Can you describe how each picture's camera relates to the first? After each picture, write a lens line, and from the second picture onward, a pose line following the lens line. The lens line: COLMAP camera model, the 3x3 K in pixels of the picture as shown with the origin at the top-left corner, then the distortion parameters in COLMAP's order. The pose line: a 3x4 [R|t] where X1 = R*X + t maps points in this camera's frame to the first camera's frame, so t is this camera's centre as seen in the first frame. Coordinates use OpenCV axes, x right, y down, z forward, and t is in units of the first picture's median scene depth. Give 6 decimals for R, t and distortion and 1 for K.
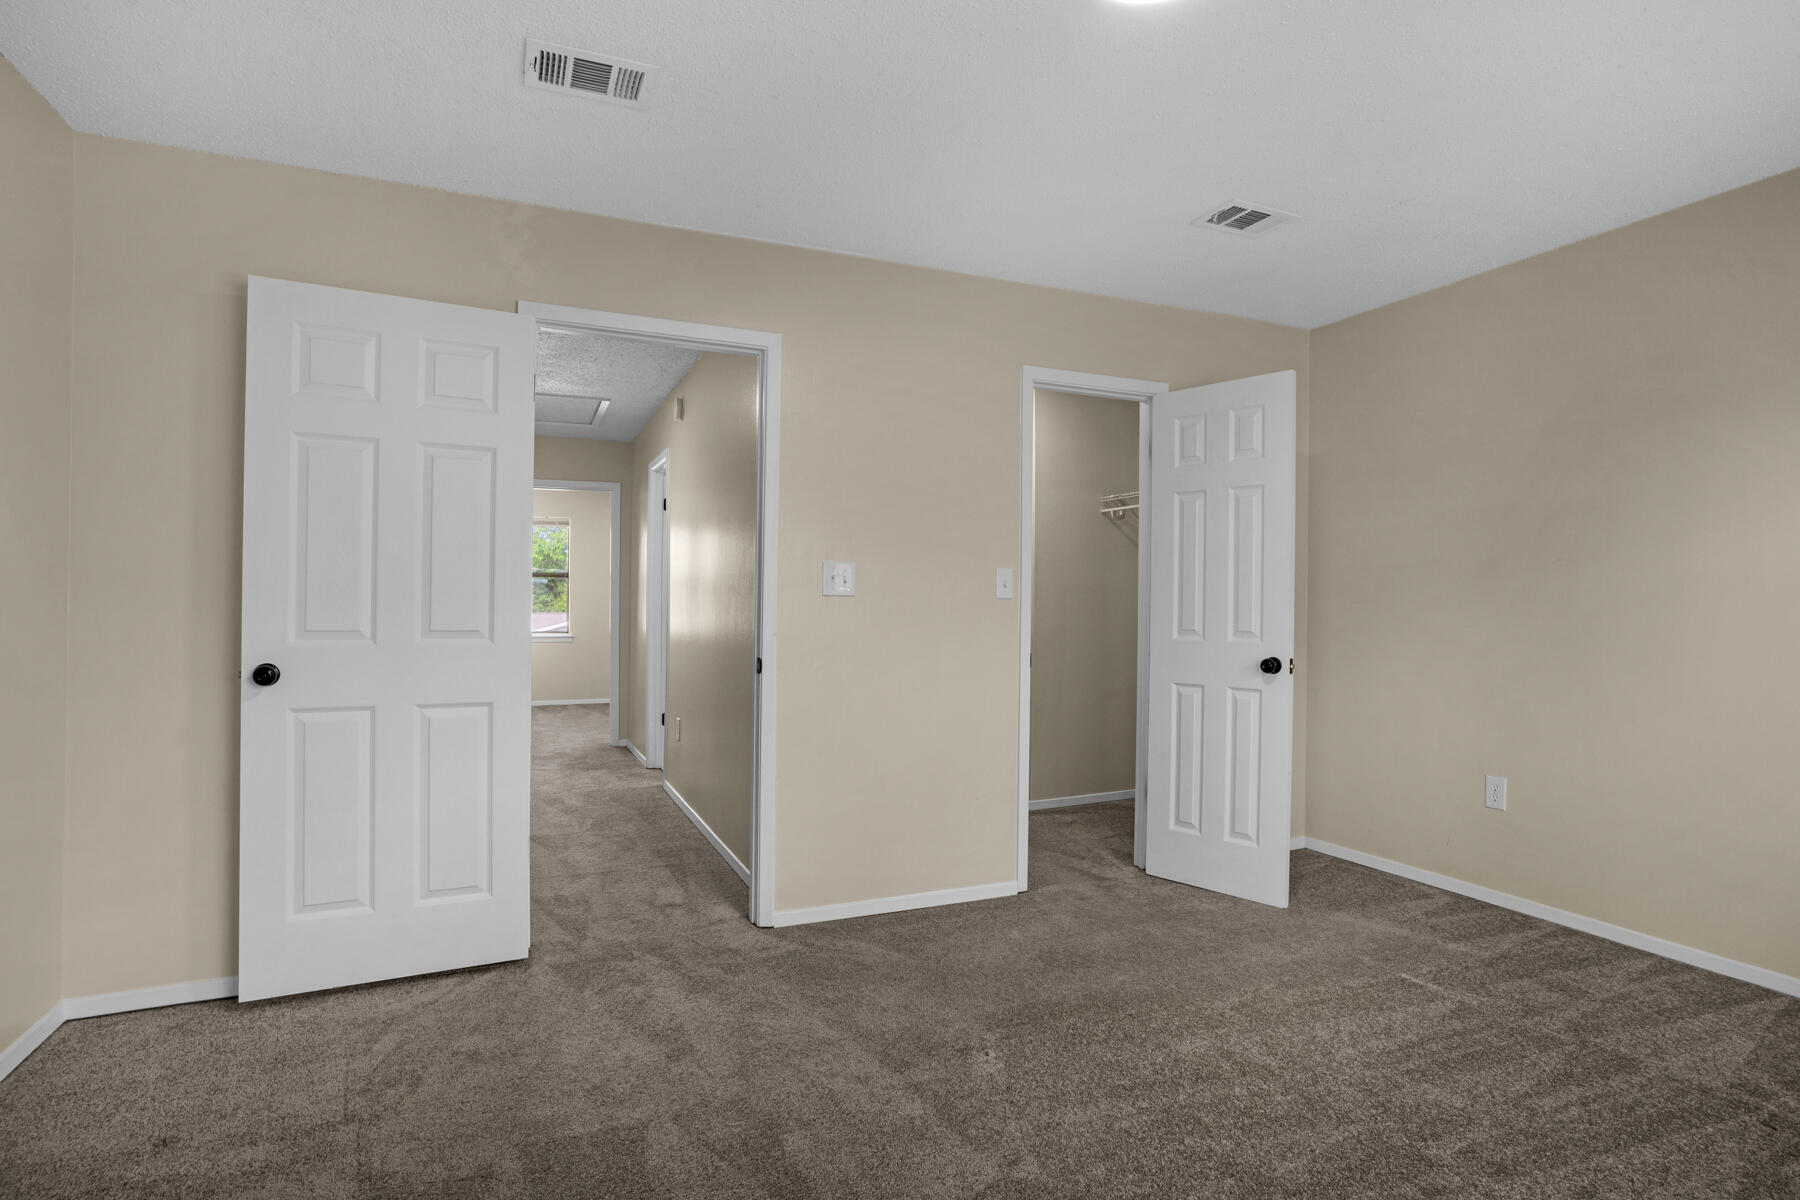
lens RADIAL K [[906.1, 0, 900.6], [0, 906.1, 598.3], [0, 0, 1]] dist [-0.023621, 0.004319]
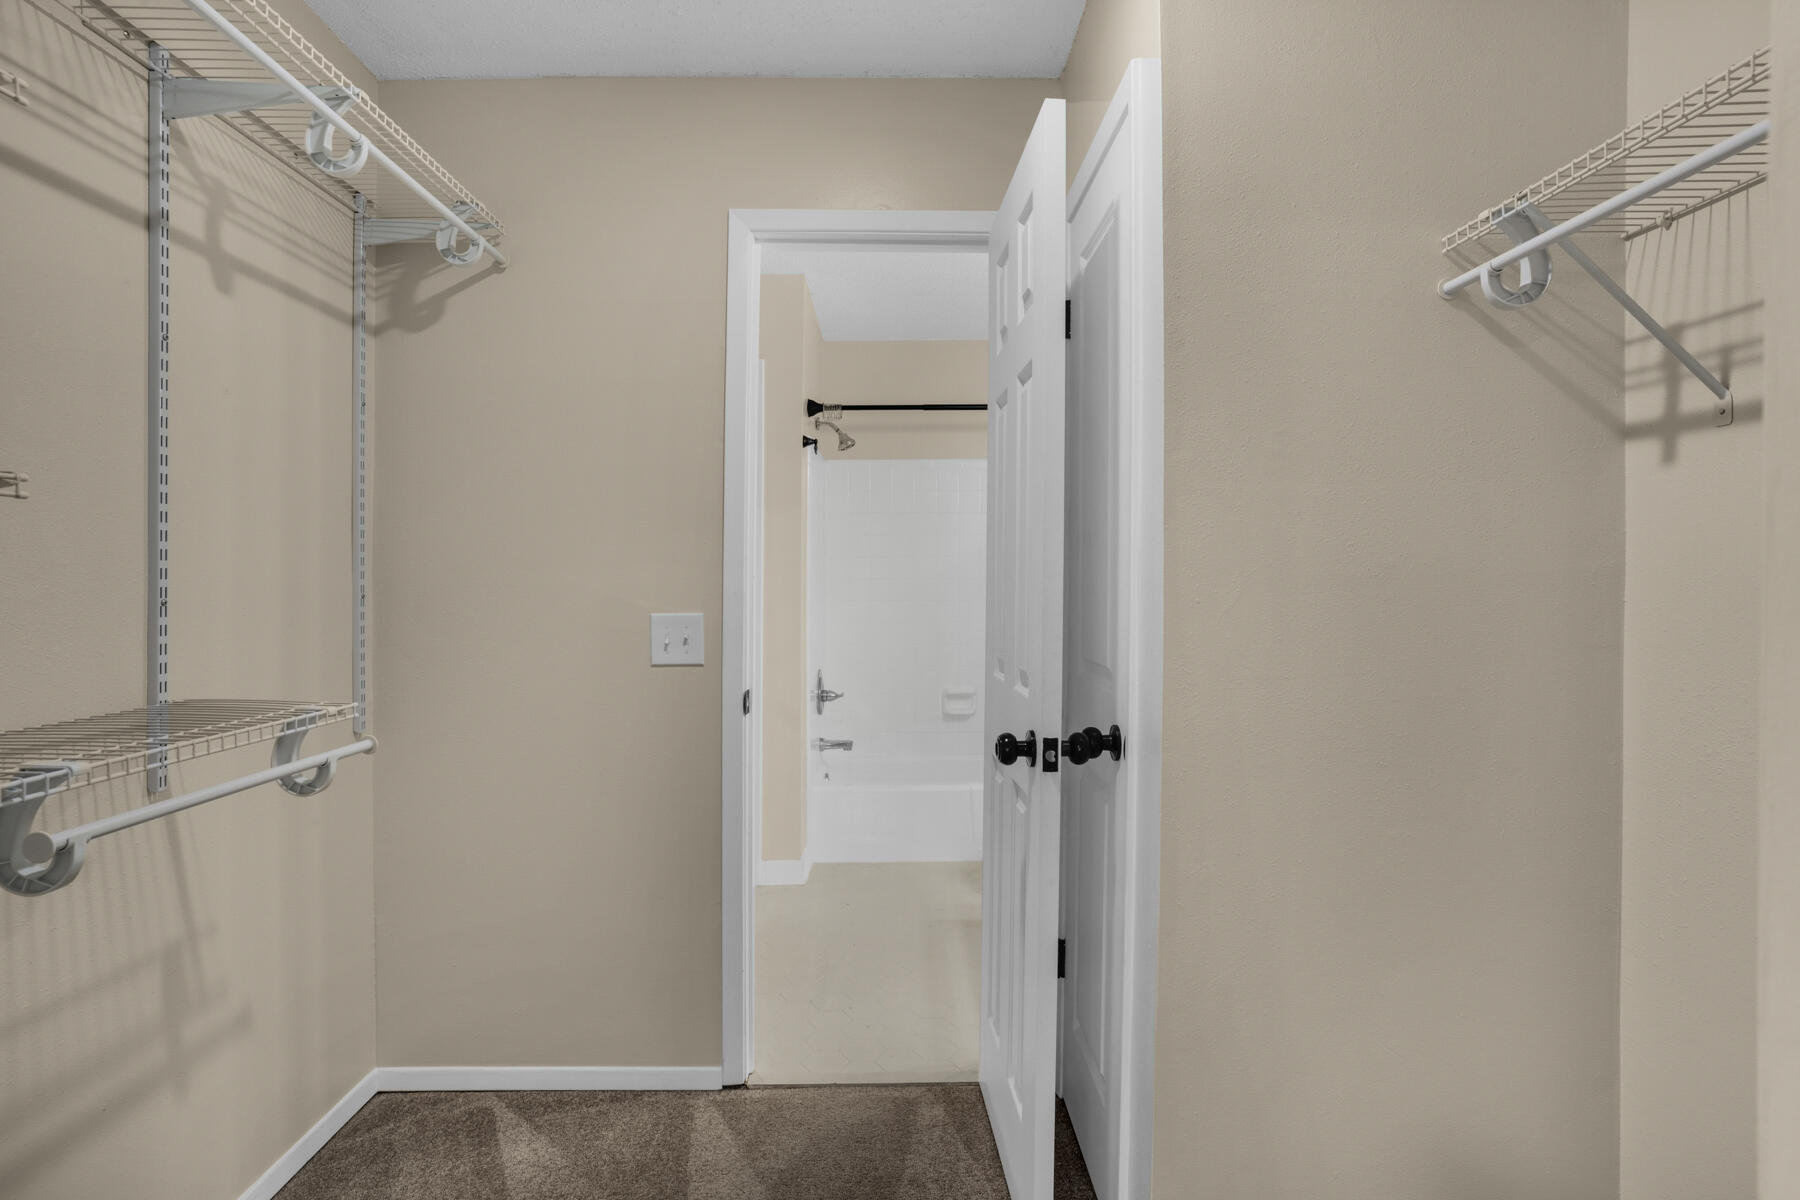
lens RADIAL K [[906.1, 0, 900.1], [0, 906.1, 587.9], [0, 0, 1]] dist [-0.023621, 0.004319]
pose [[0.921487, 0.008328, -0.388321, 0.179131], [-0.003045, 0.999894, 0.014218, -0.010876], [0.388398, -0.011919, 0.921415, 0.696281]]
